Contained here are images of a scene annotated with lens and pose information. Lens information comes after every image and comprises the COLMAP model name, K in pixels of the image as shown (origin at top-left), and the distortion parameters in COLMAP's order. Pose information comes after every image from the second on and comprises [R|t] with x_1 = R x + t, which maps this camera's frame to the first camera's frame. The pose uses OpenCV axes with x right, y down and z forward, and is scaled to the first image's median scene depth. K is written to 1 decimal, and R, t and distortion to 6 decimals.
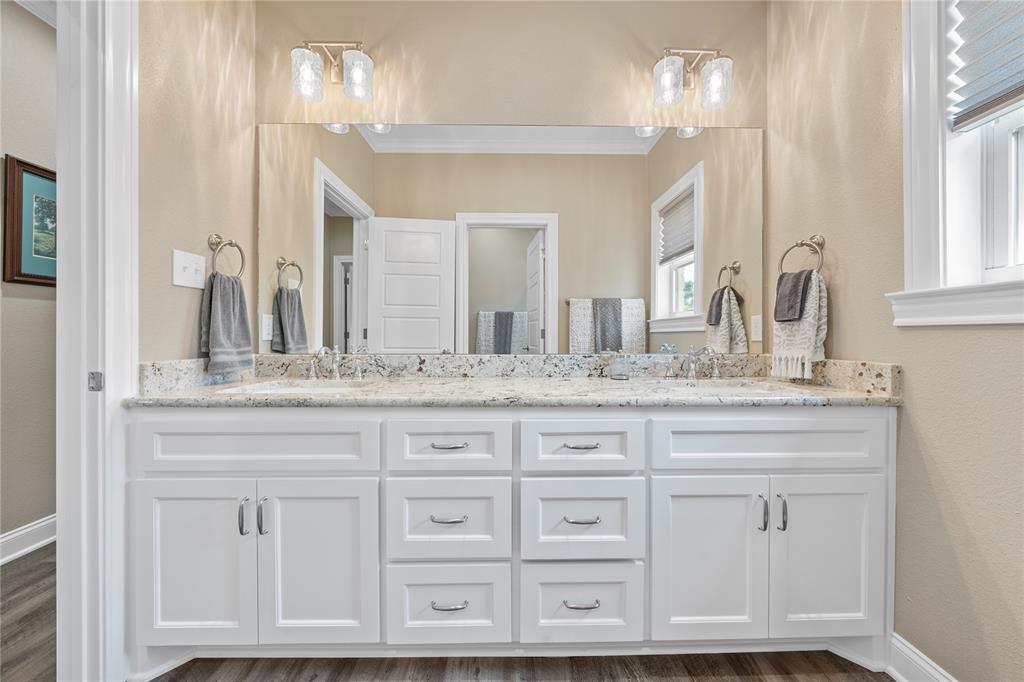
lens RADIAL K [[352.0, 0, 516.3], [0, 352.0, 334.3], [0, 0, 1]] dist [0.001076, 0.000338]
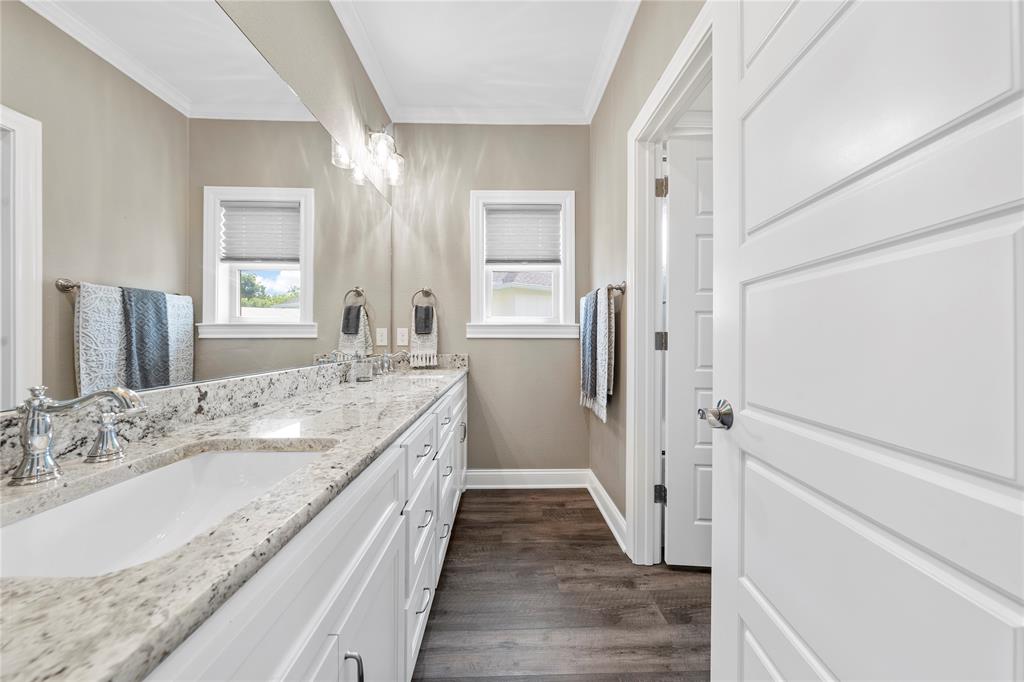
lens RADIAL K [[352.0, 0, 510.8], [0, 352.0, 340.7], [0, 0, 1]] dist [0.001076, 0.000338]
pose [[-0.014821, -0.009223, 0.999848, -0.844488], [-0.003738, 0.999951, 0.009169, -0.018488], [-0.999883, -0.003602, -0.014854, 0.508971]]
